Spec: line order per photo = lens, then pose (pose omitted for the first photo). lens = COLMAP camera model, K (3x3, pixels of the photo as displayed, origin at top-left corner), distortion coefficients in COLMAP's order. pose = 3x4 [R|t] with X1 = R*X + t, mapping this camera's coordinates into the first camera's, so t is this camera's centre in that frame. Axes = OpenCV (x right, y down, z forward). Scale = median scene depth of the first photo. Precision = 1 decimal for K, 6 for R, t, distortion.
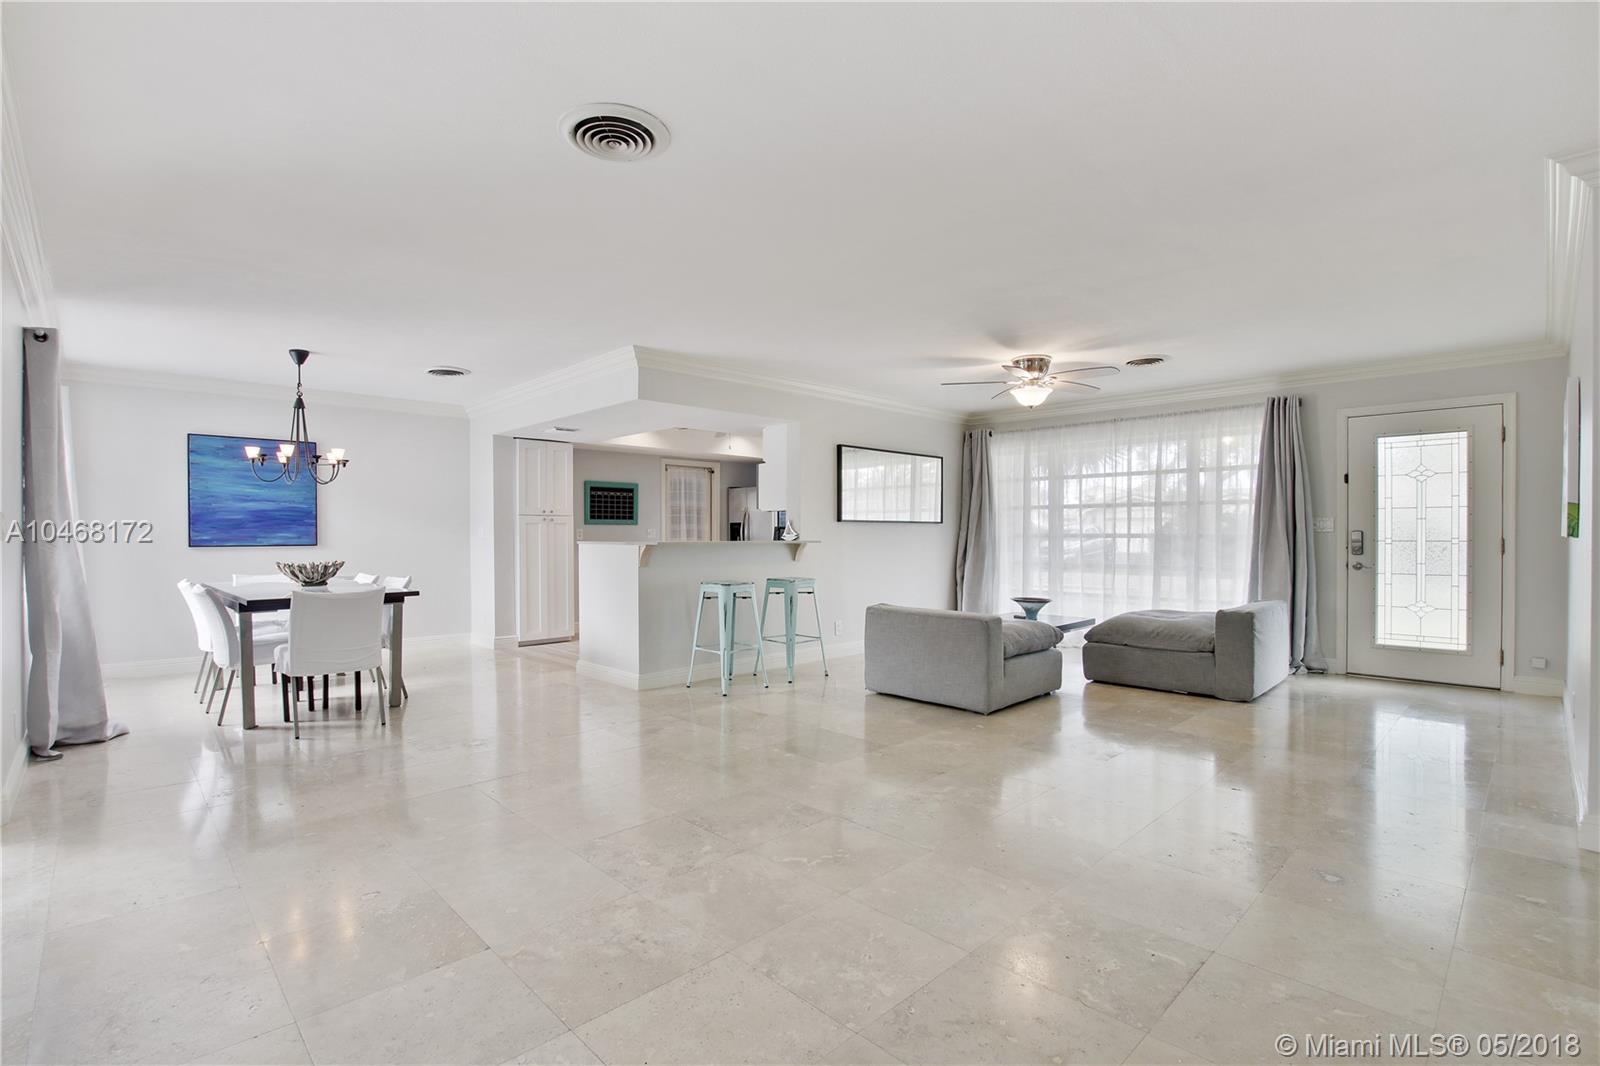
lens RADIAL K [[742.6, 0, 785.6], [0, 742.6, 538.4], [0, 0, 1]] dist [-0.027366, 0.000261]
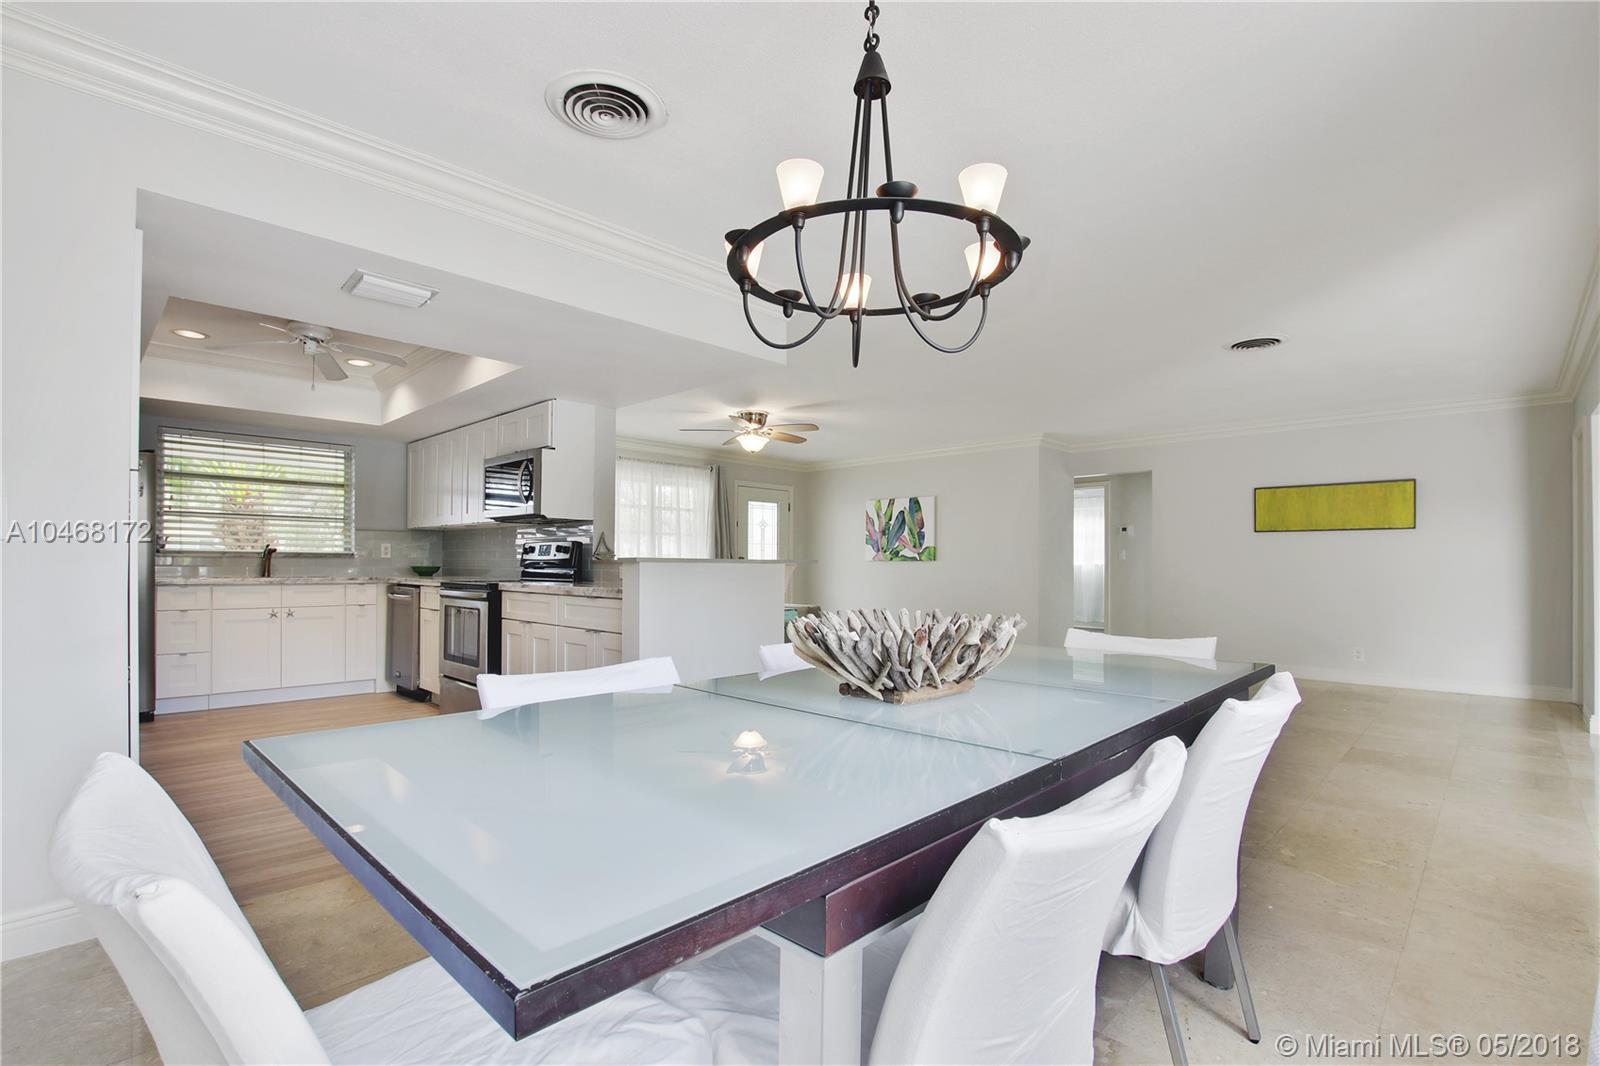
lens RADIAL K [[749.9, 0, 785.1], [0, 749.9, 563.6], [0, 0, 1]] dist [-0.026586, 0.001147]
pose [[-0.031545, 0.002418, 0.999499, -0.850631], [-0.000261, 0.999997, -0.002427, 0.008830], [-0.999502, -0.000337, -0.031545, 0.919229]]
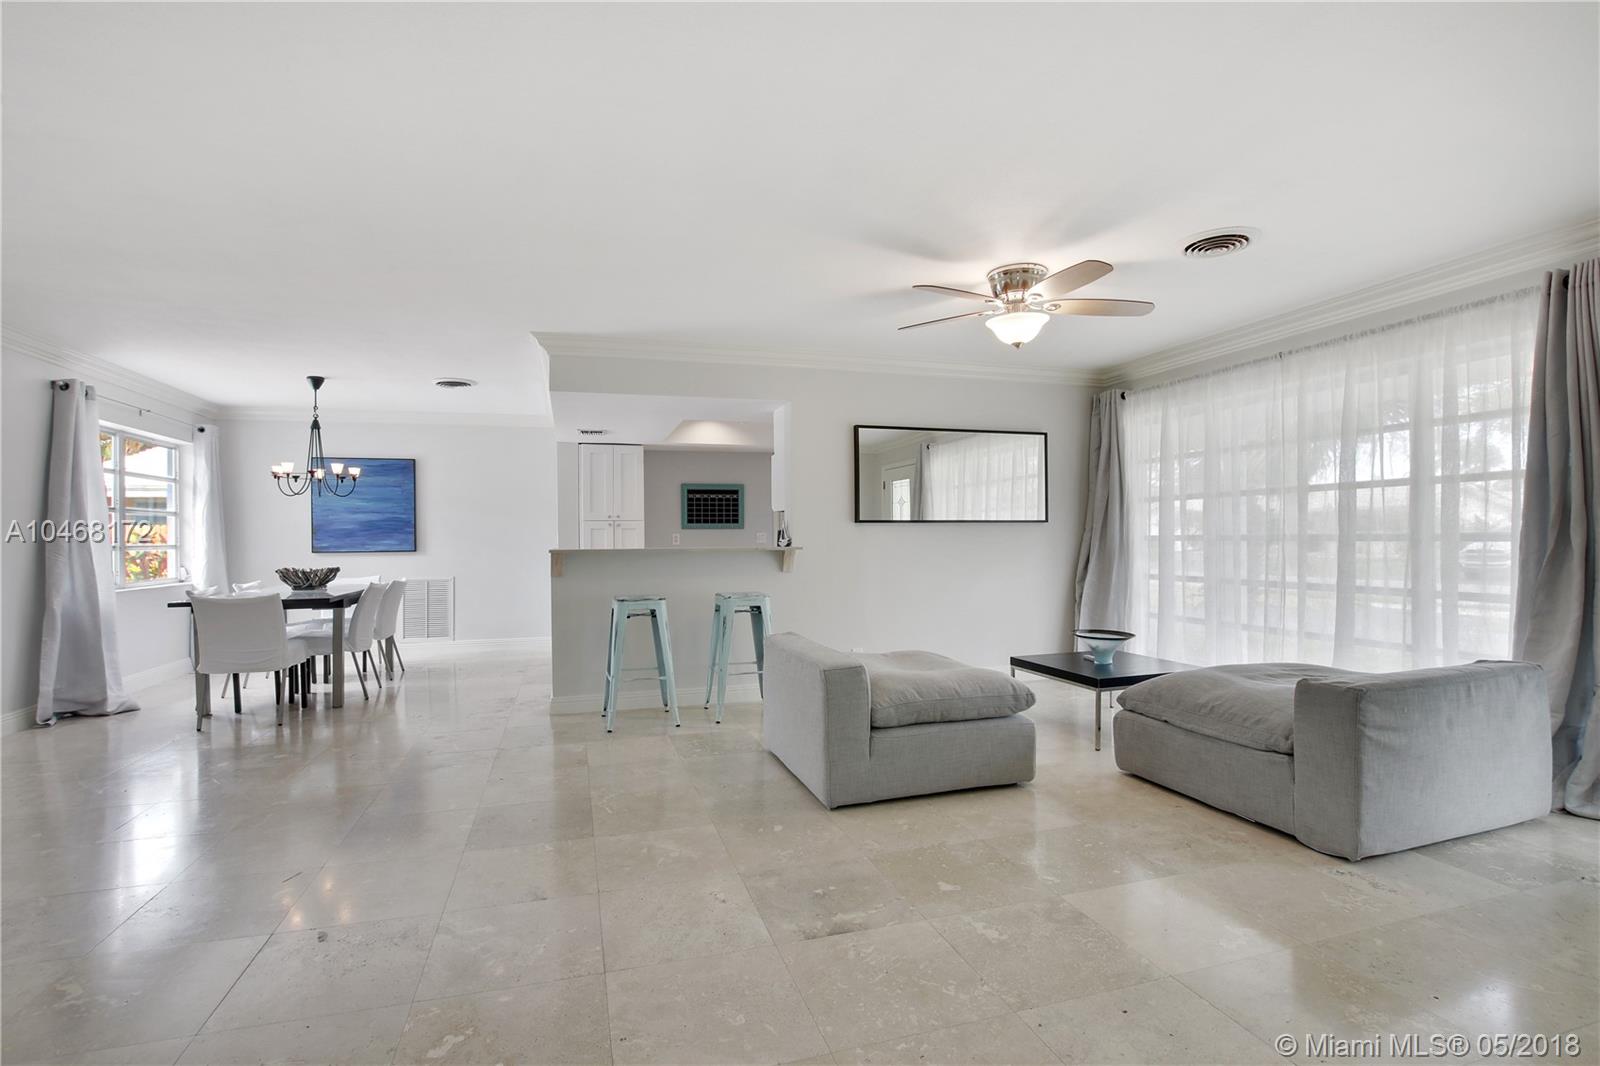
lens RADIAL K [[742.6, 0, 785.6], [0, 742.6, 538.4], [0, 0, 1]] dist [-0.027366, 0.000261]
pose [[0.888865, -0.006231, -0.458127, 0.418906], [0.005138, 0.999980, -0.003633, -0.003656], [0.458140, 0.000875, 0.888879, 0.297467]]
